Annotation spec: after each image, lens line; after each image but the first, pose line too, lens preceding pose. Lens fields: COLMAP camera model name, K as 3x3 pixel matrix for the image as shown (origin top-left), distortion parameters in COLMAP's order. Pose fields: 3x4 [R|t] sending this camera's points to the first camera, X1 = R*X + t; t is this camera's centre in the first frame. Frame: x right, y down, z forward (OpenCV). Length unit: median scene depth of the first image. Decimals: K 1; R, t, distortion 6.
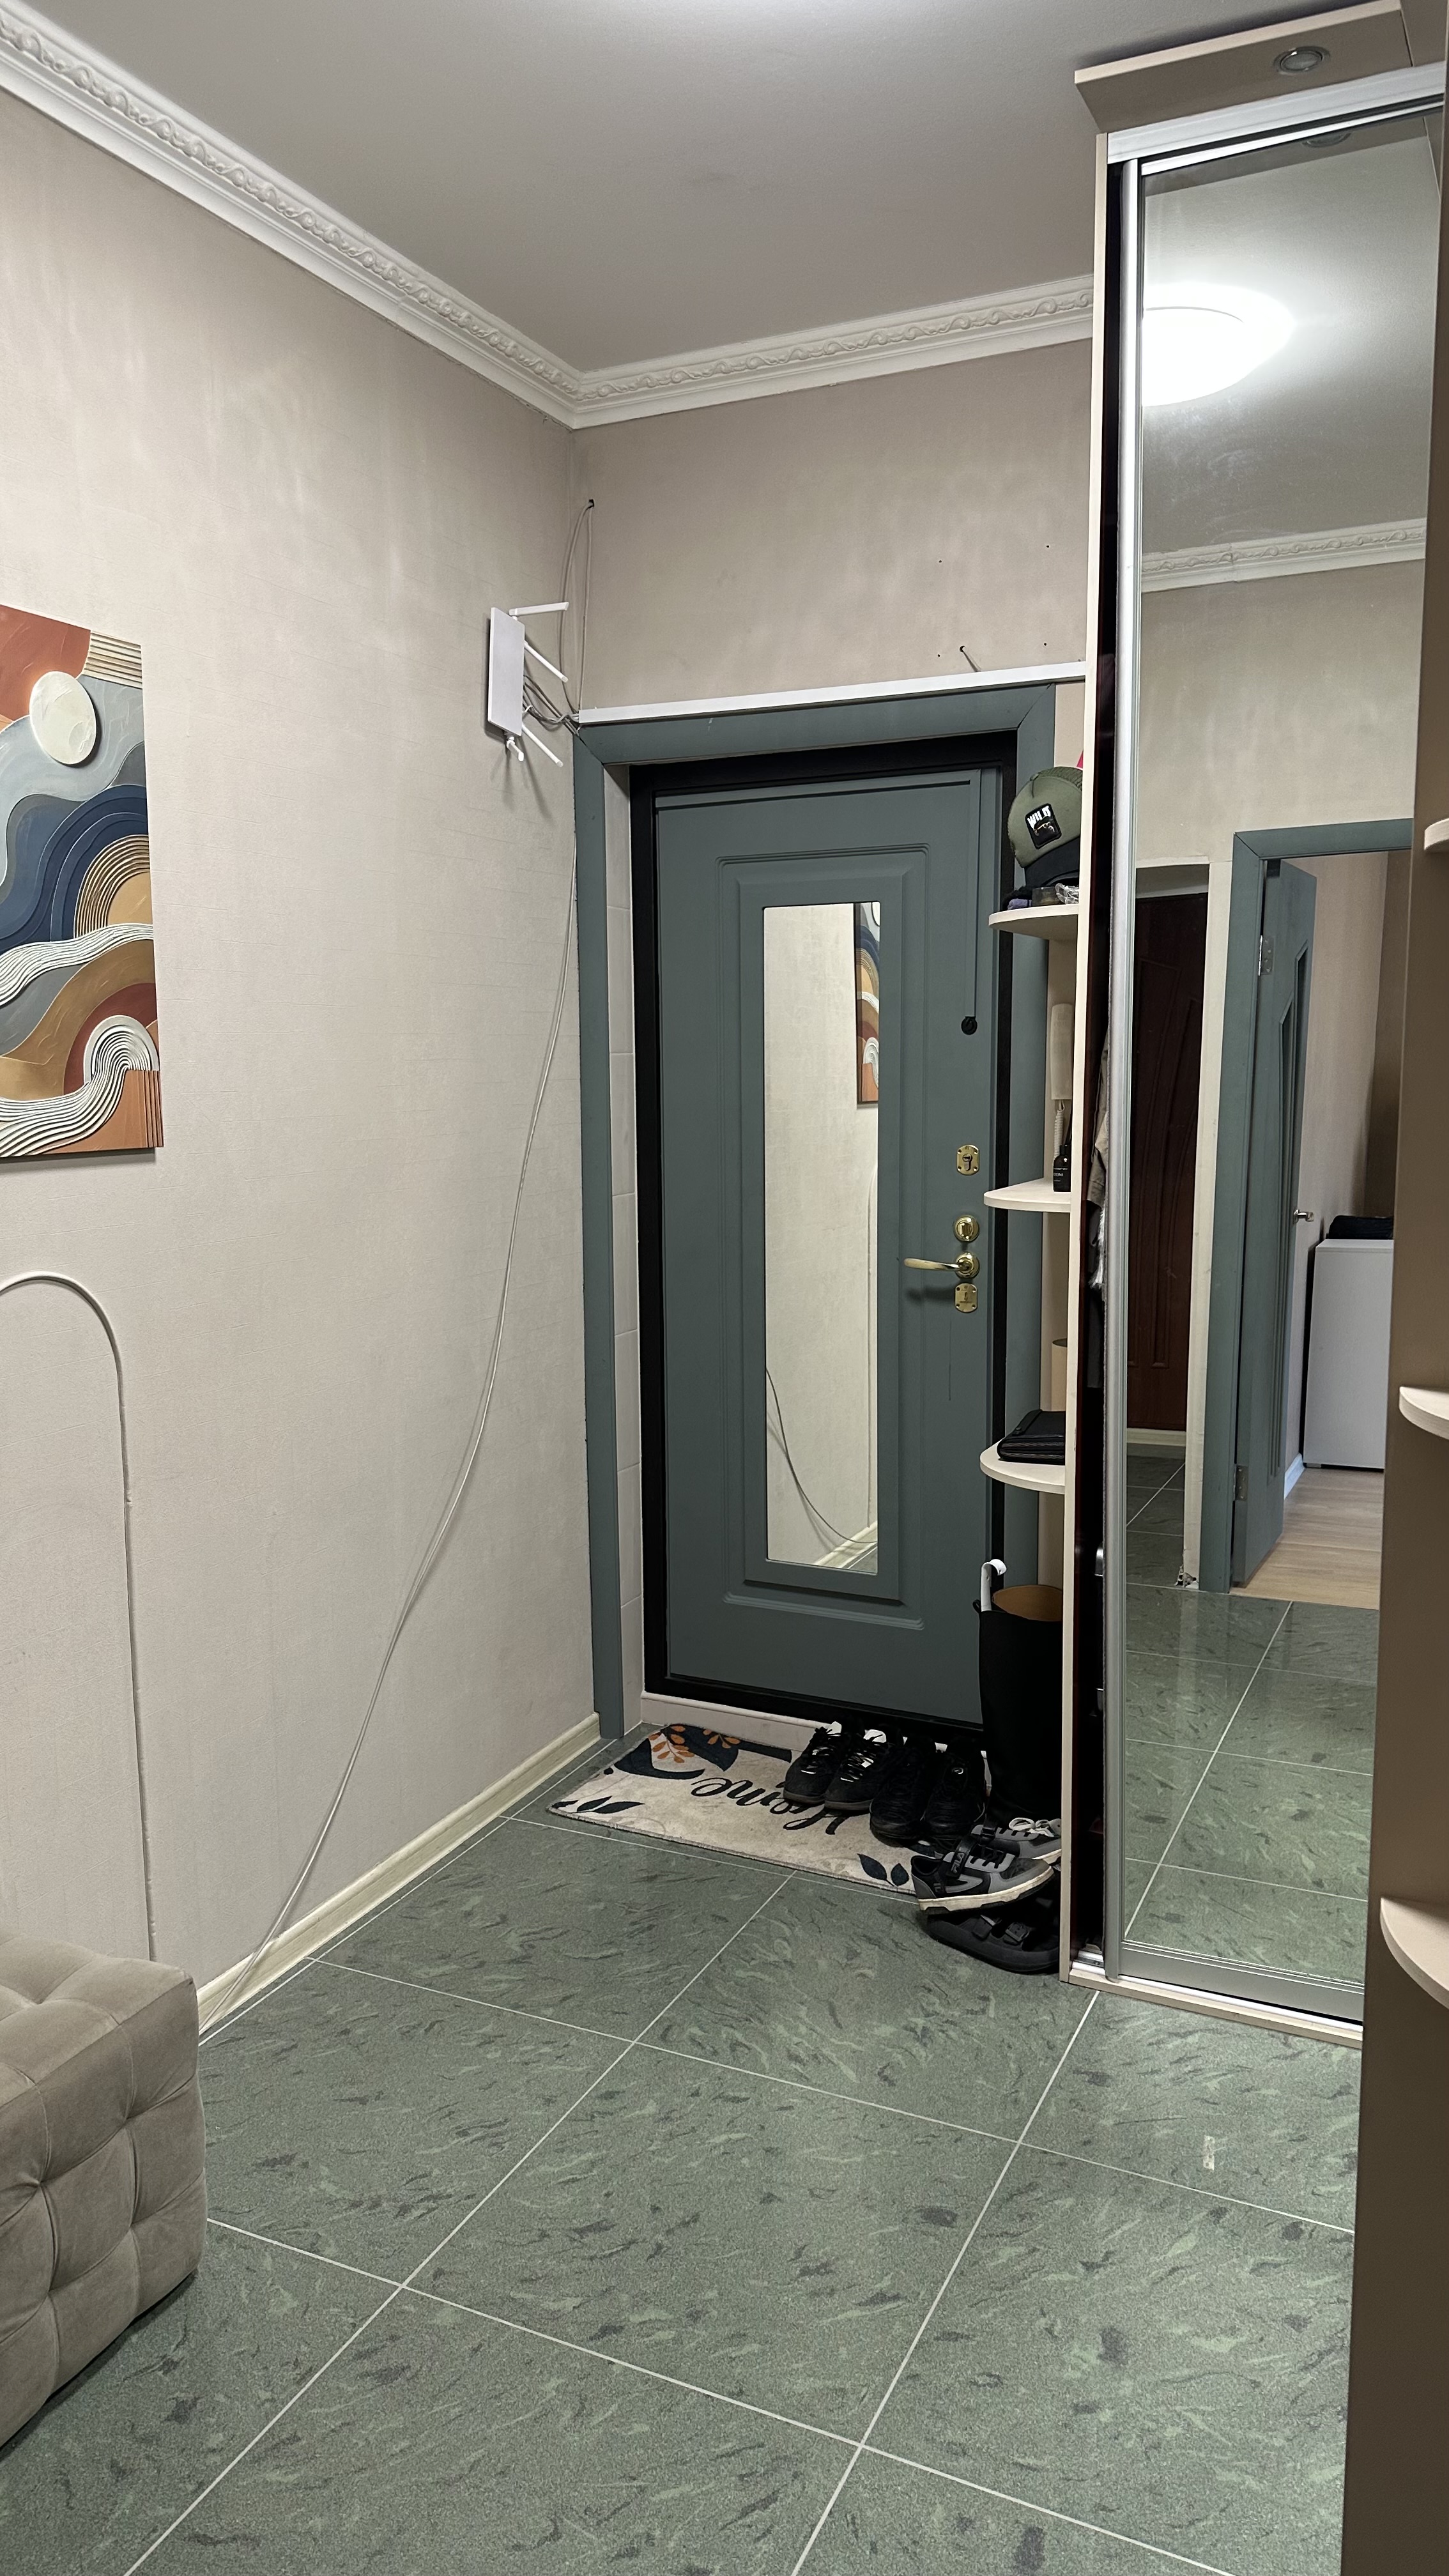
lens RADIAL K [[1766.7, 0, 690.1], [0, 1766.7, 1287.1], [0, 0, 1]] dist [0.053794, -0.068266]
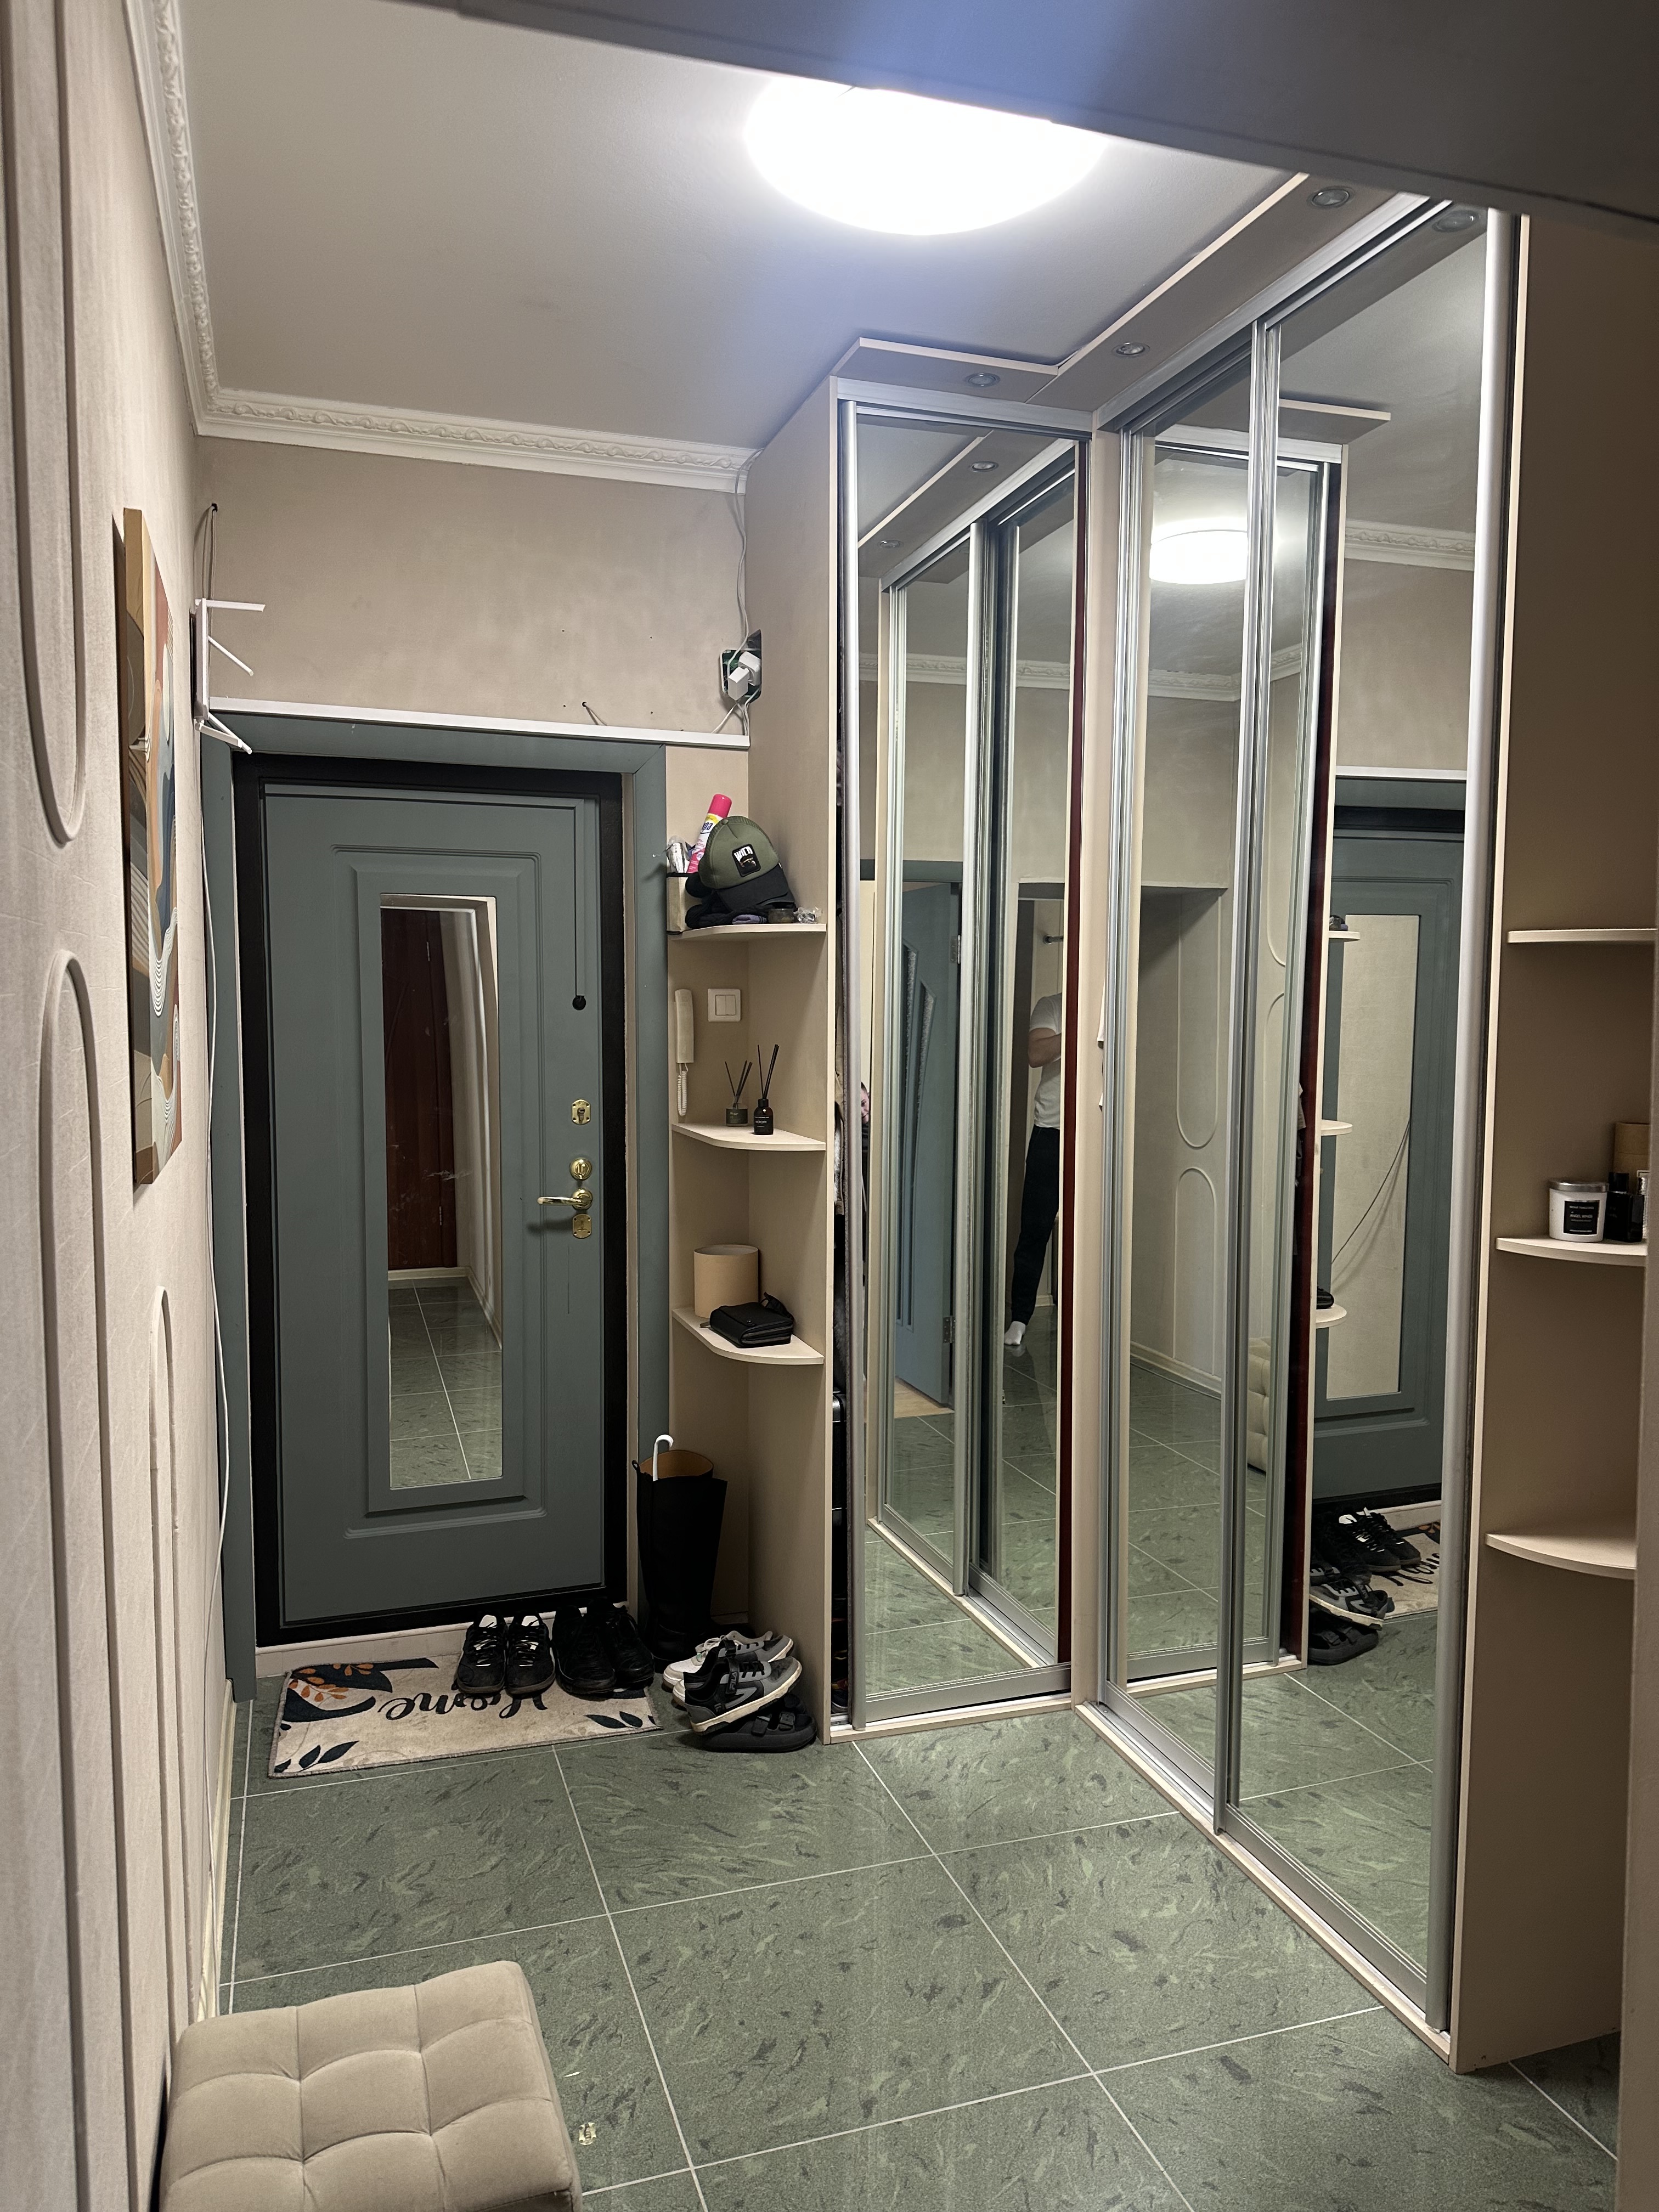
lens RADIAL K [[1541.7, 0, 760.5], [0, 1541.7, 1103.1], [0, 0, 1]] dist [0.039249, -0.051455]
pose [[0.728579, -0.036242, 0.684002, -0.594725], [0.086103, 0.995524, -0.038966, -0.033166], [-0.679528, 0.087284, 0.728439, 0.183235]]
